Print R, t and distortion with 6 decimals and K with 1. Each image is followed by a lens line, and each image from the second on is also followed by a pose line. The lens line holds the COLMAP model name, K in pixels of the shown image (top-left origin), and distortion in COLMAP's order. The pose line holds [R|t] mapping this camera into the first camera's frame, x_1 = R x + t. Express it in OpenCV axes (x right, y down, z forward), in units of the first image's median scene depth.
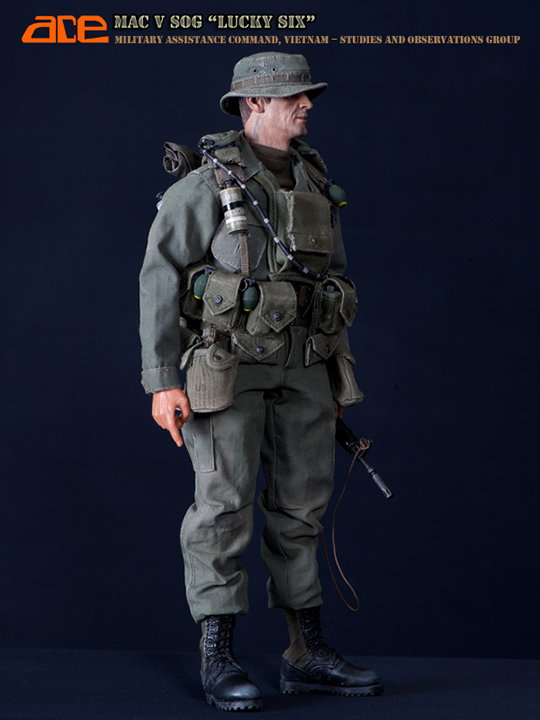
lens RADIAL K [[2195.6, 0, 270.1], [0, 2195.6, 356.1], [0, 0, 1]] dist [0.314682, 0.000000]
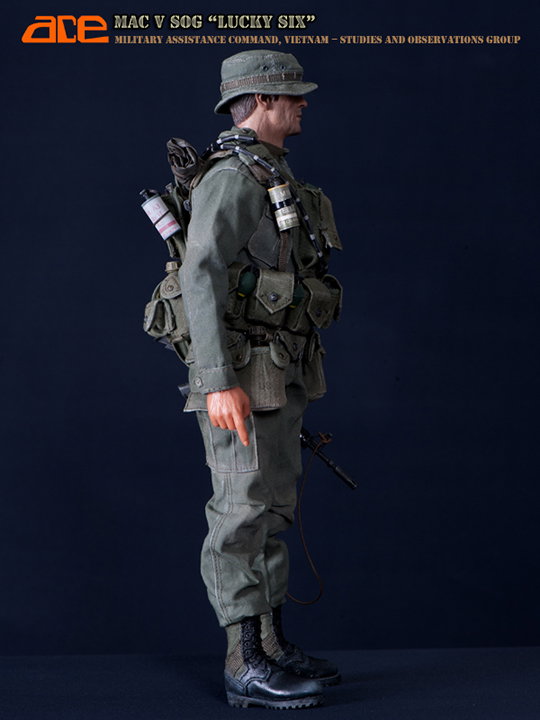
lens RADIAL K [[2195.6, 0, 270.3], [0, 2195.6, 363.9], [0, 0, 1]] dist [0.314682, 0.000000]
pose [[0.975679, -0.013247, 0.218802, -0.228233], [0.012786, 0.999912, 0.003525, 0.000954], [-0.218829, -0.000641, 0.975763, 0.024570]]
